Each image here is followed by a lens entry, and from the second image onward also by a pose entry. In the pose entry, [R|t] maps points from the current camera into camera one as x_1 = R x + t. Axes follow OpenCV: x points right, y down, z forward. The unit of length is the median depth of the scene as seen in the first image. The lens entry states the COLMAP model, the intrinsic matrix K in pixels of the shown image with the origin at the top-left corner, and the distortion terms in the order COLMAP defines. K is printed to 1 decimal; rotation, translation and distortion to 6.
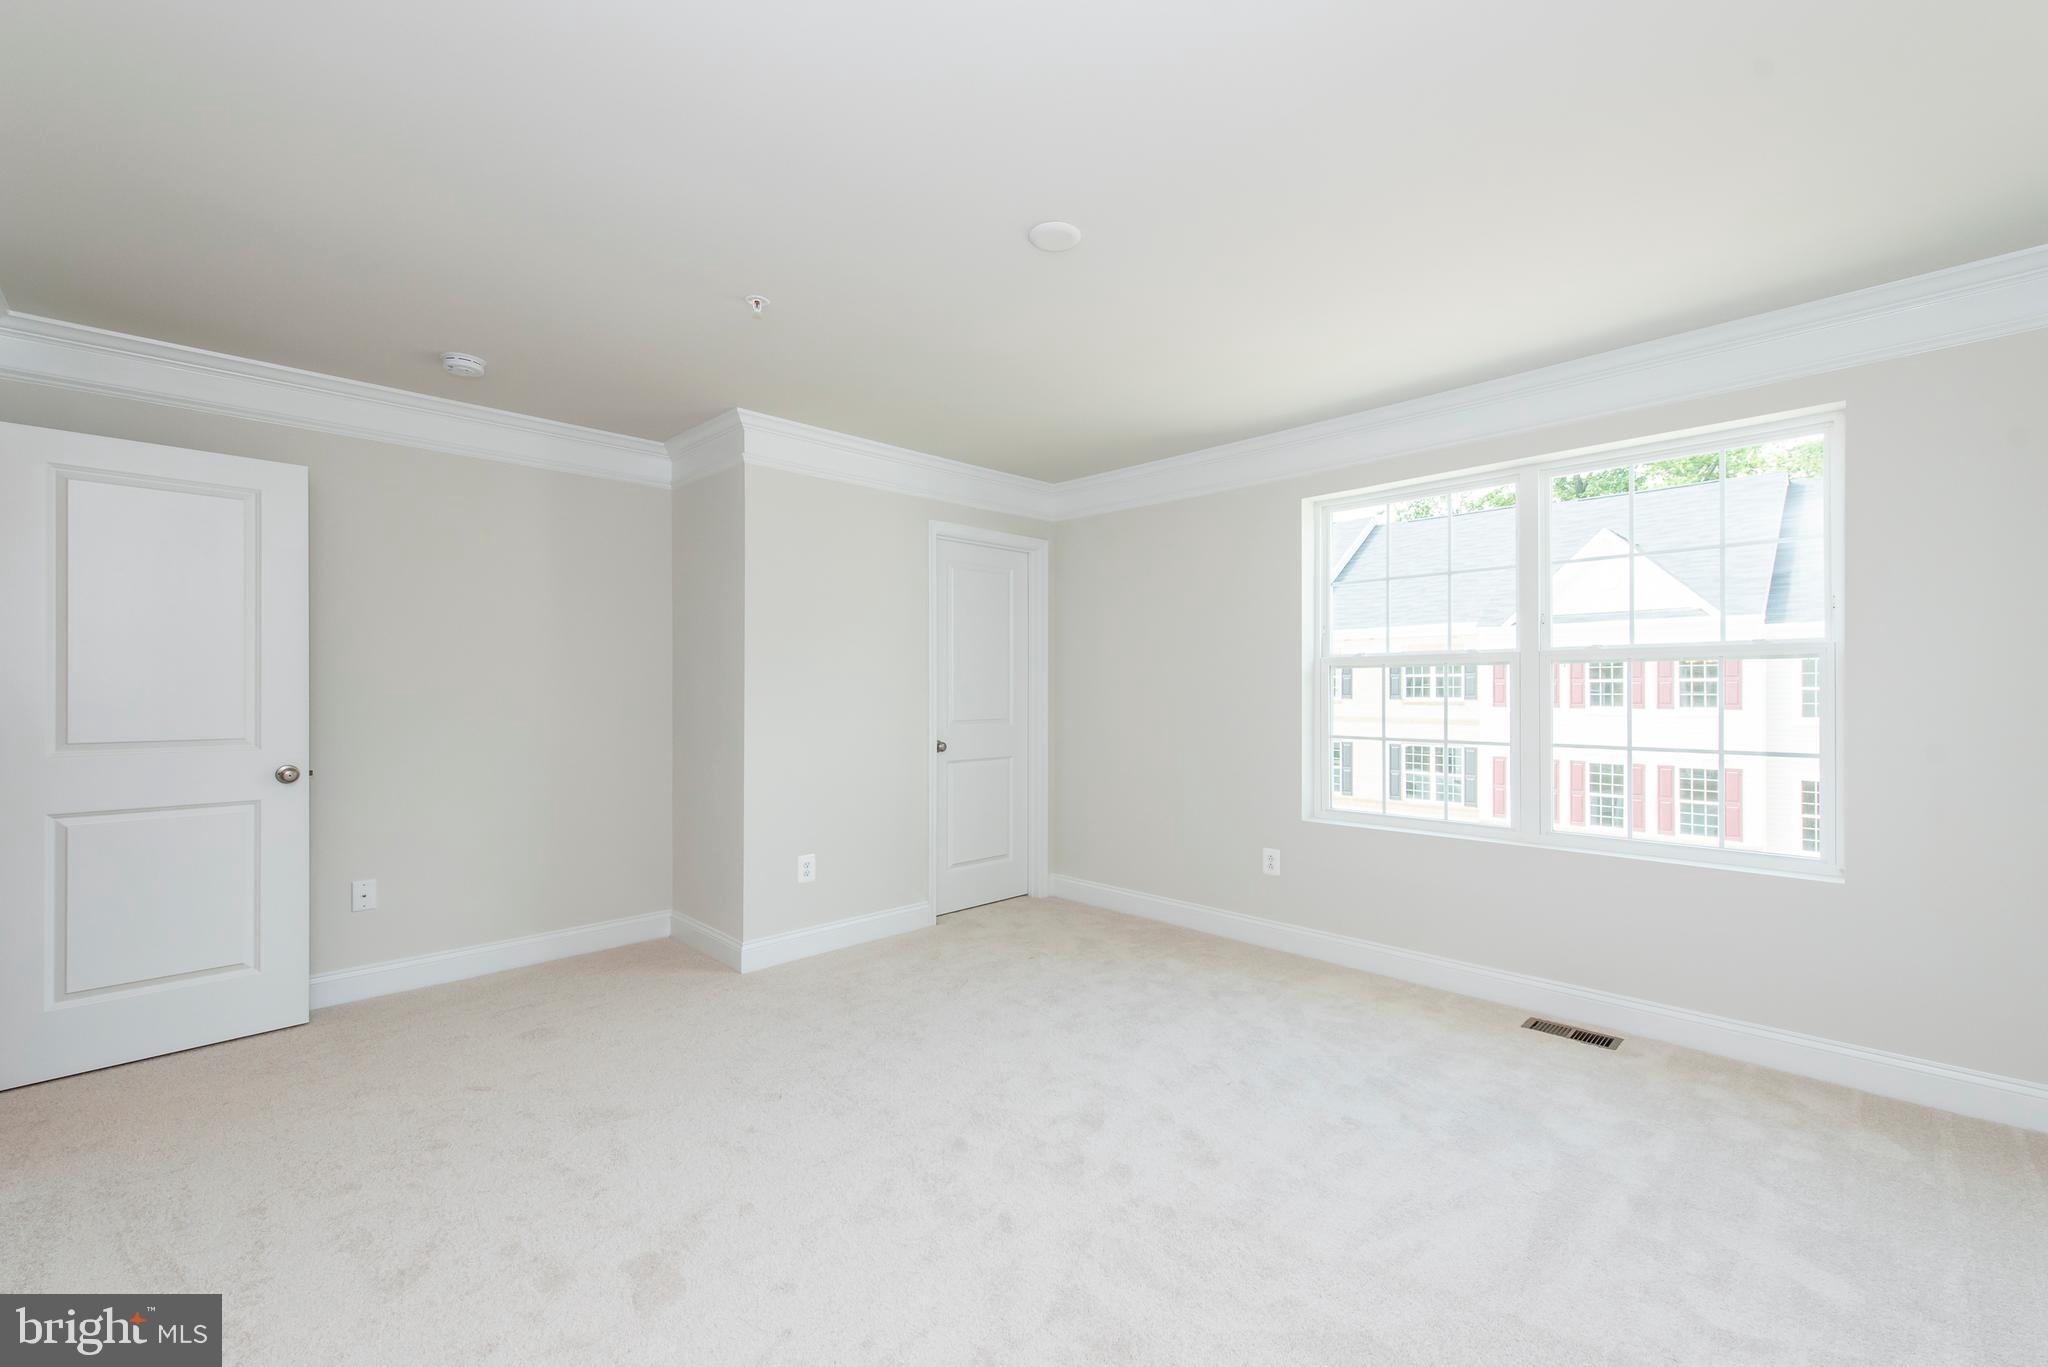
lens RADIAL K [[850.5, 0, 1037.3], [0, 850.5, 683.3], [0, 0, 1]] dist [0.024958, -0.007629]
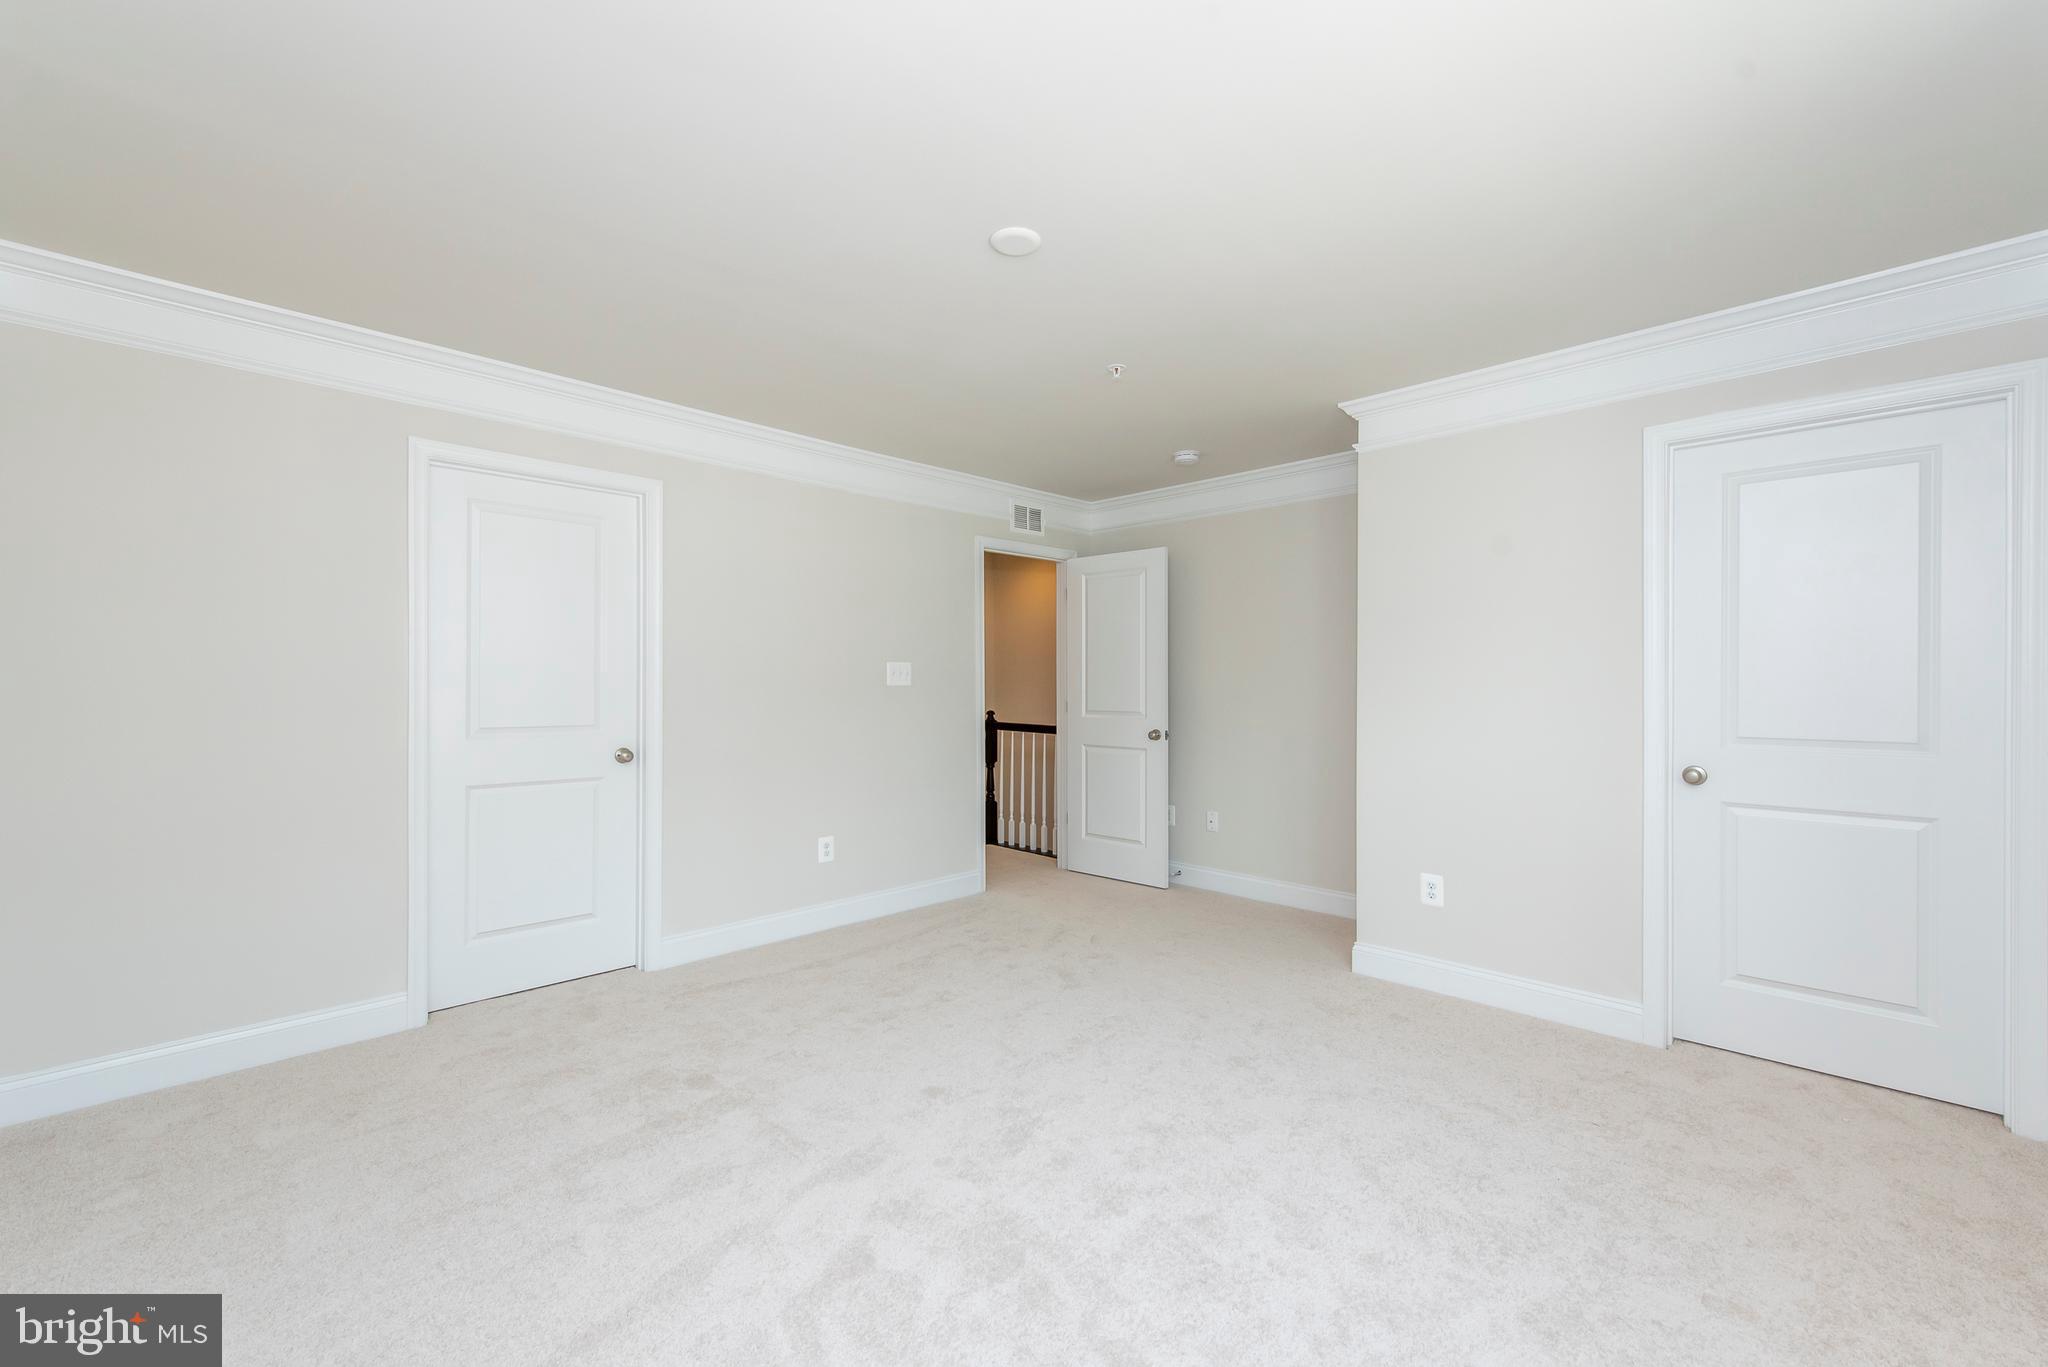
lens RADIAL K [[850.5, 0, 1037.3], [0, 850.5, 683.3], [0, 0, 1]] dist [0.024958, -0.007629]
pose [[0.016423, 0.003322, -0.999860, 0.692435], [0.007838, 0.999963, 0.003451, -0.001411], [0.999834, -0.007893, 0.016396, 0.672628]]
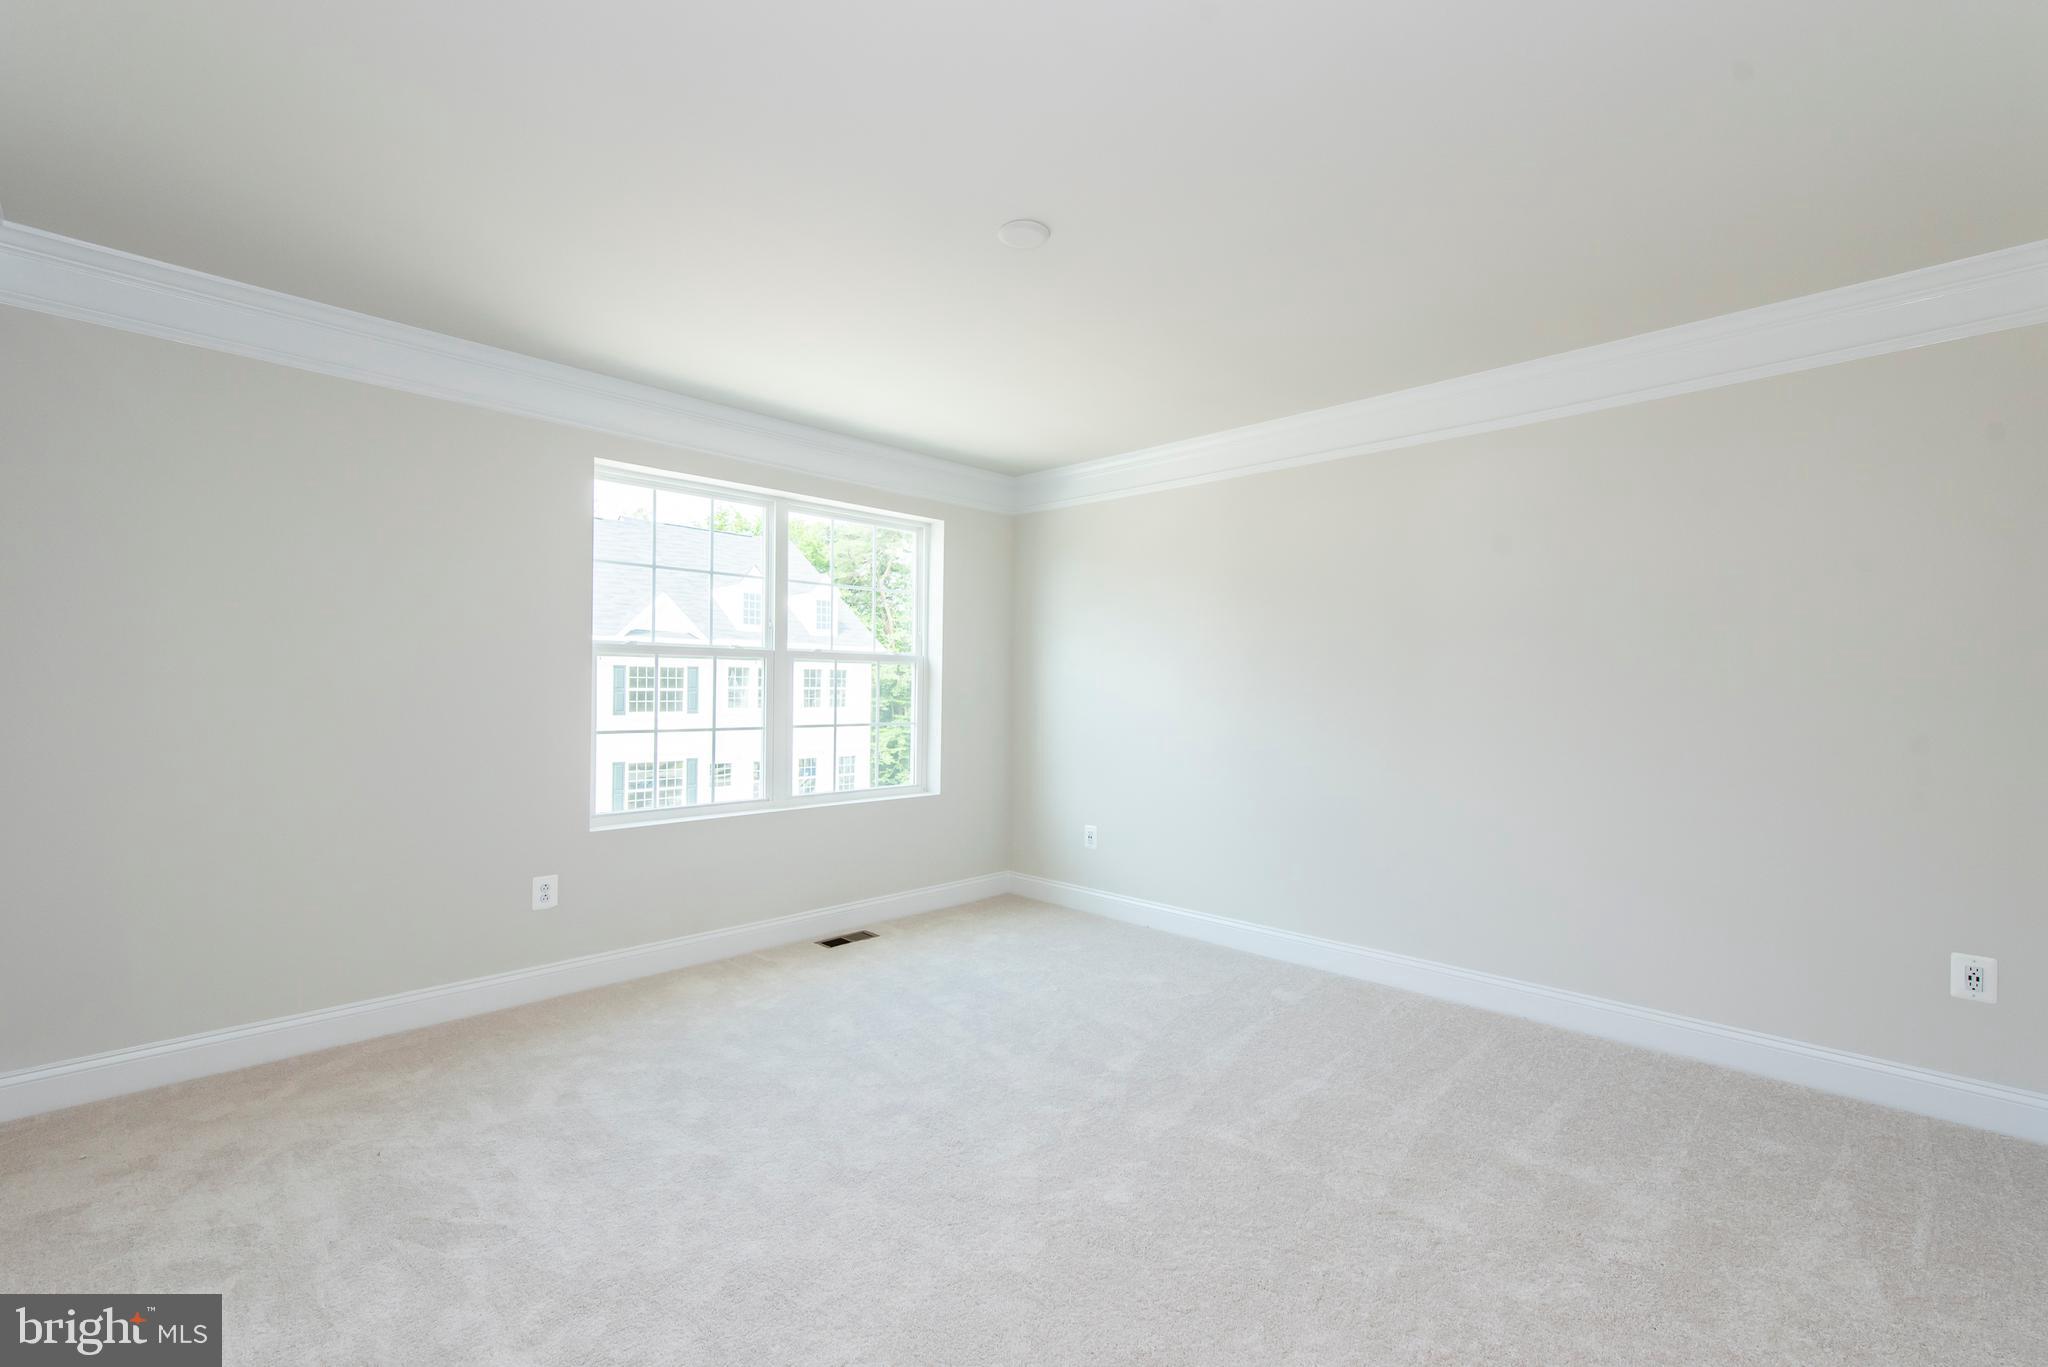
lens RADIAL K [[866.2, 0, 1024.7], [0, 866.2, 689.3], [0, 0, 1]] dist [0.009040, -0.000108]
pose [[-0.005259, -0.001742, 0.999985, -0.662767], [-0.020791, 0.999783, 0.001632, 0.007316], [-0.999770, -0.020782, -0.005294, 0.663881]]
